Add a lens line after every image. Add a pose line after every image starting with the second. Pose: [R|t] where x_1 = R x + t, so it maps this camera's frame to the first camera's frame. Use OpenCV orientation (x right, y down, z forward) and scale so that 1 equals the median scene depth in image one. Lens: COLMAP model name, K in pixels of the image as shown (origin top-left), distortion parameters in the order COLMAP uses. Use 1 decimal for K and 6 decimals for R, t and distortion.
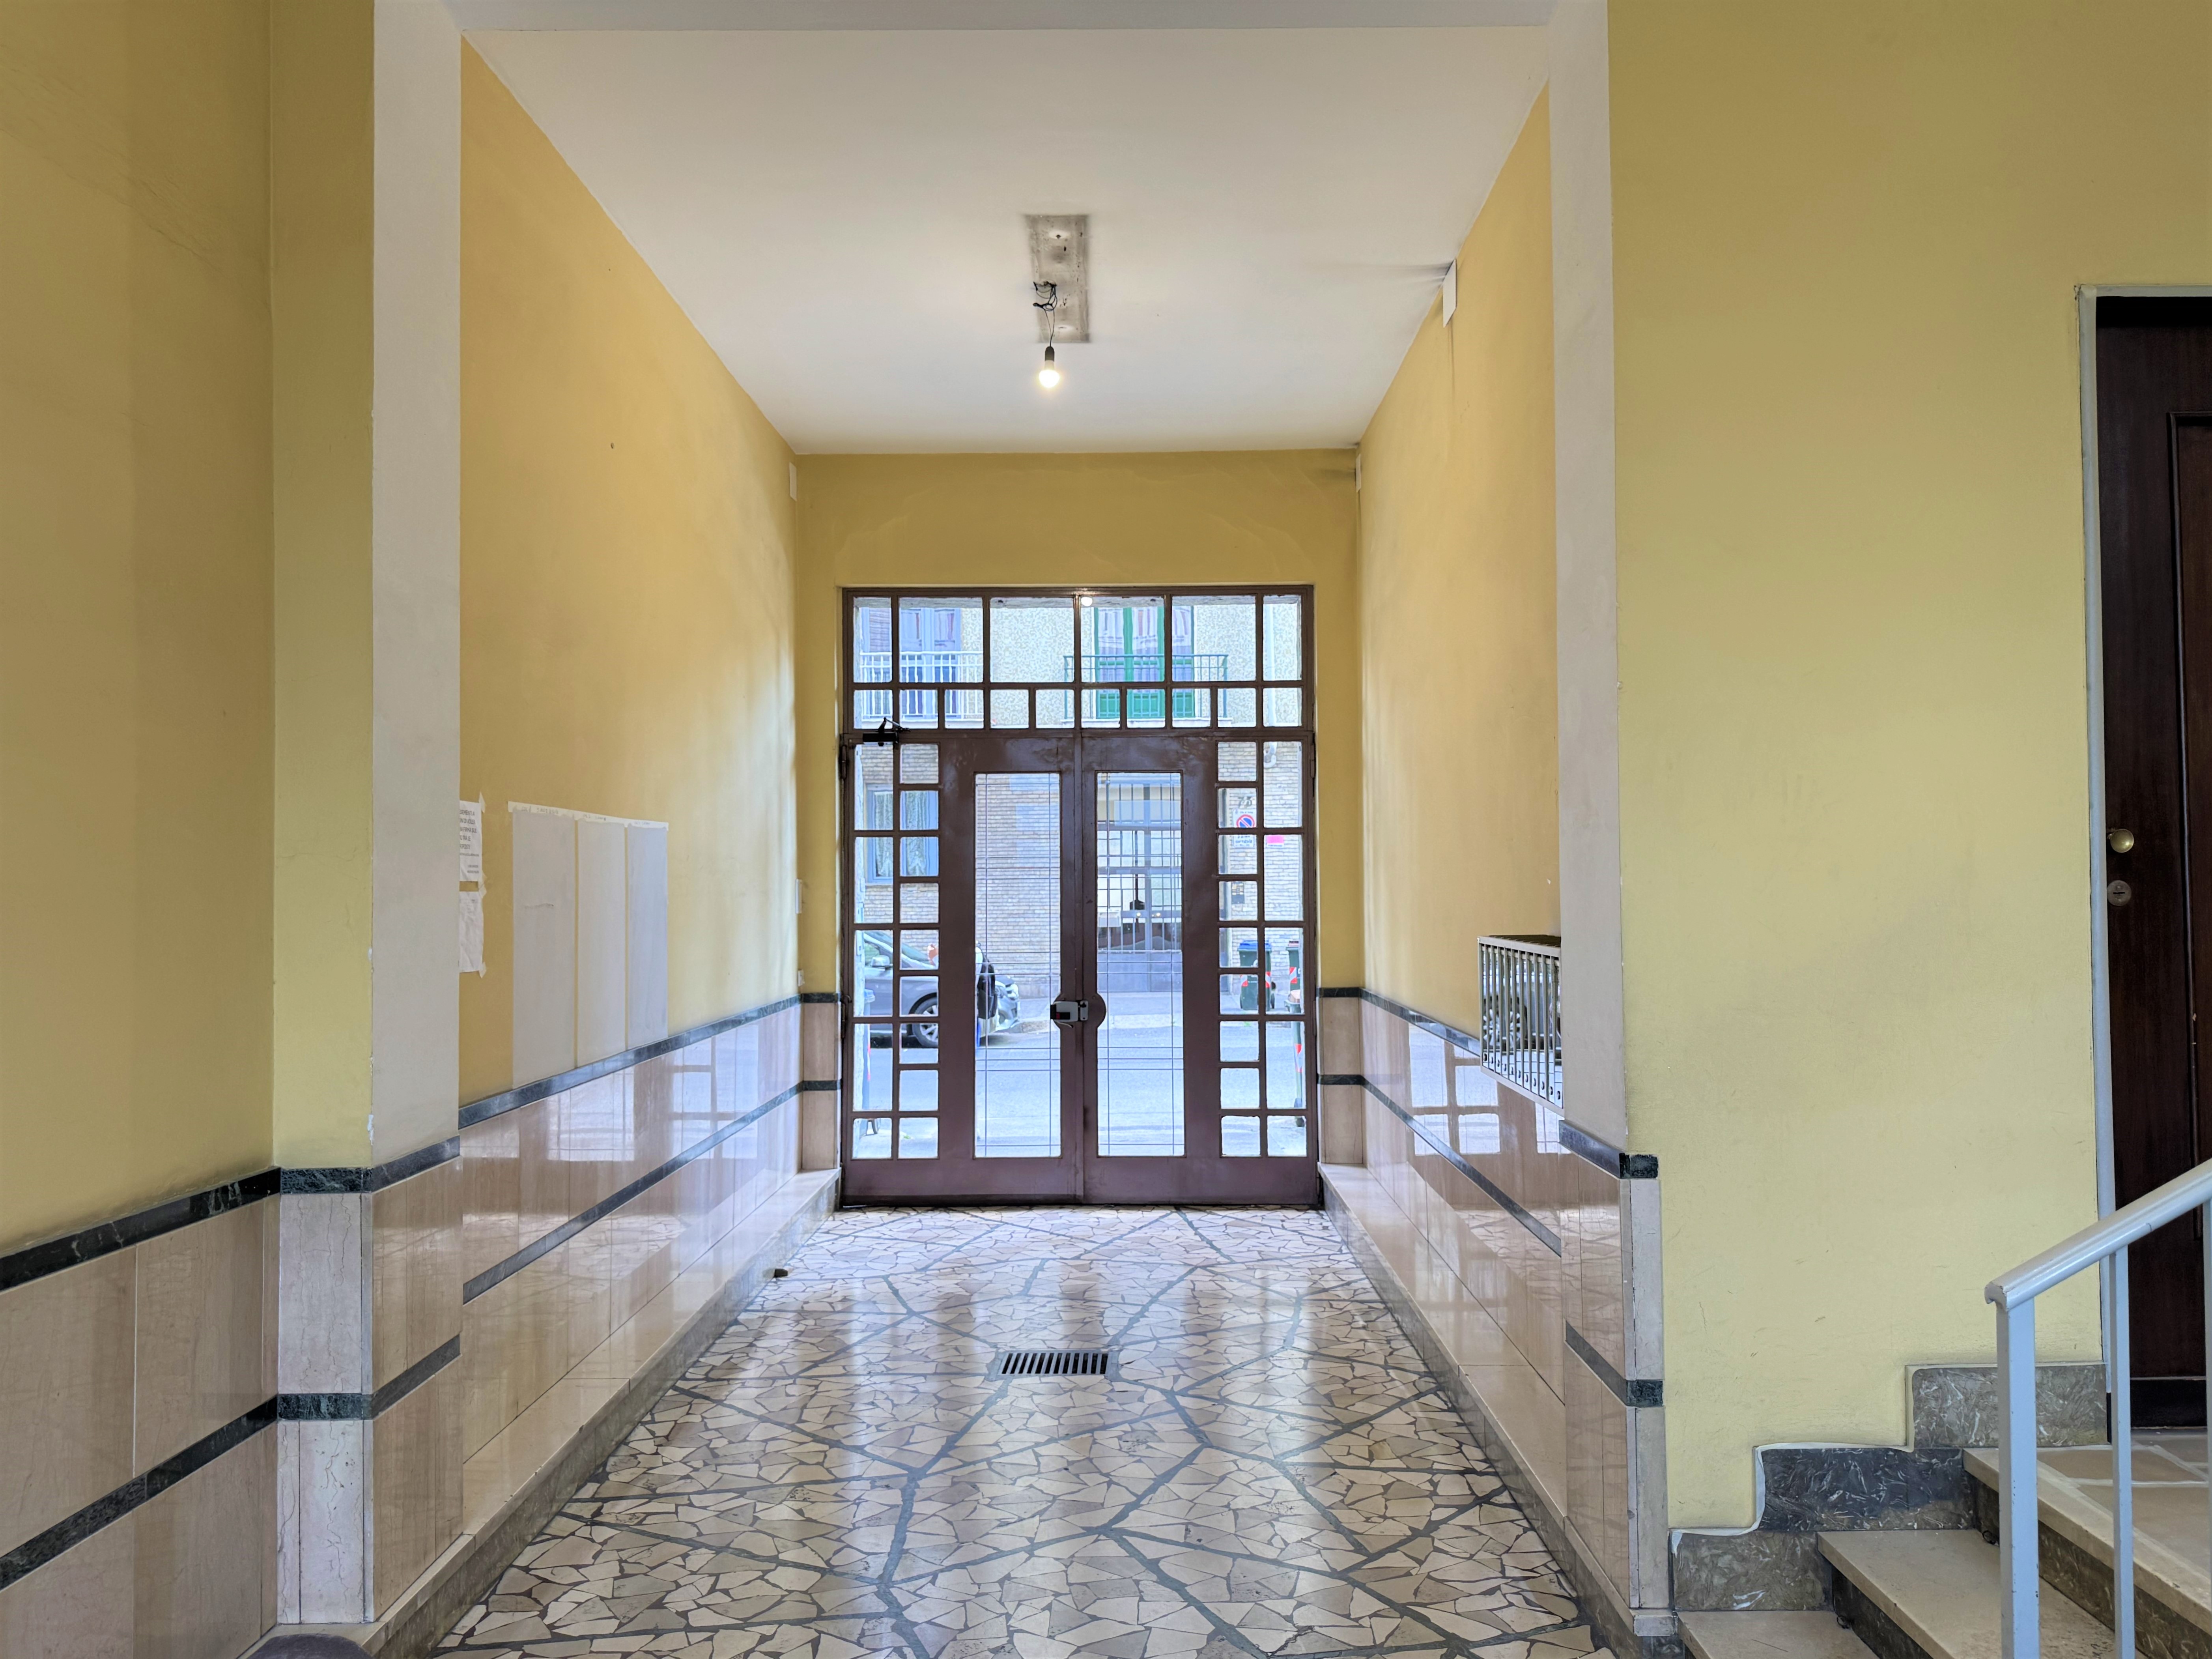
lens RADIAL K [[1532.6, 0, 1109.5], [0, 1532.6, 839.0], [0, 0, 1]] dist [-0.000941, -0.020684]
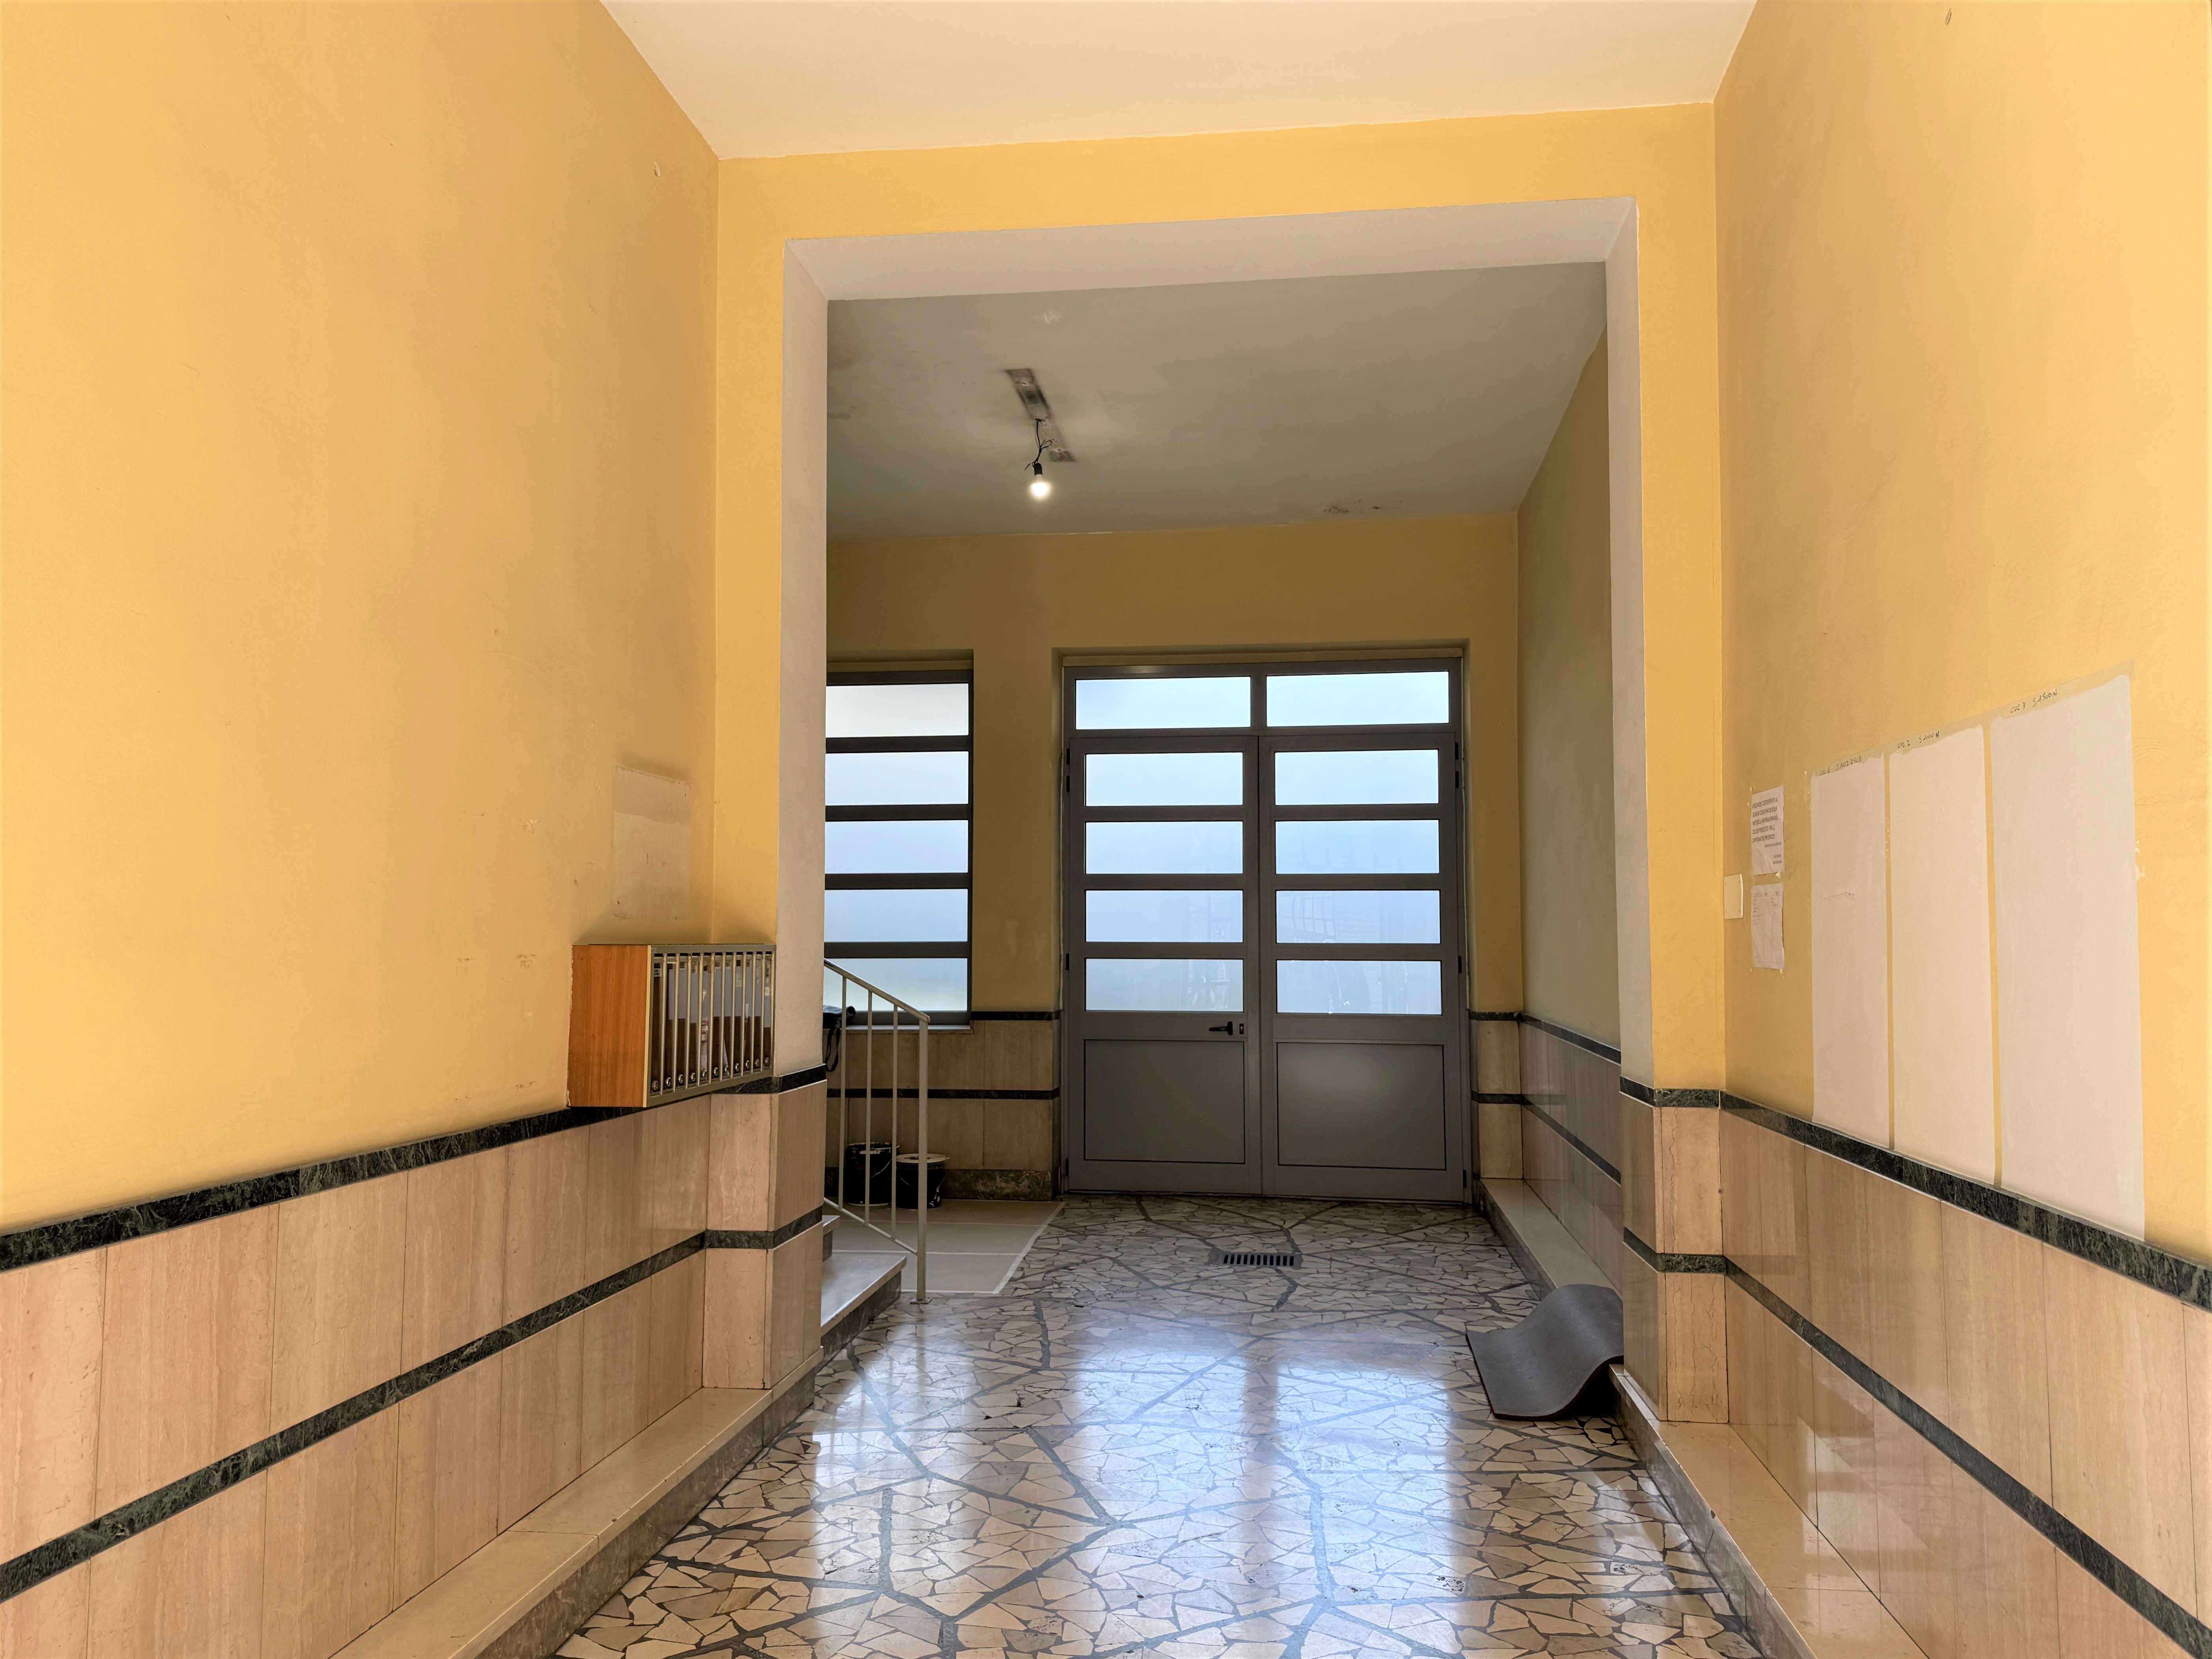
lens RADIAL K [[1532.4, 0, 1108.5], [0, 1532.4, 828.7], [0, 0, 1]] dist [-0.000941, -0.020684]
pose [[-0.992577, 0.017167, 0.120400, -0.123519], [0.005044, 0.994947, -0.100277, 0.091679], [-0.121513, -0.098926, -0.987648, 1.959138]]
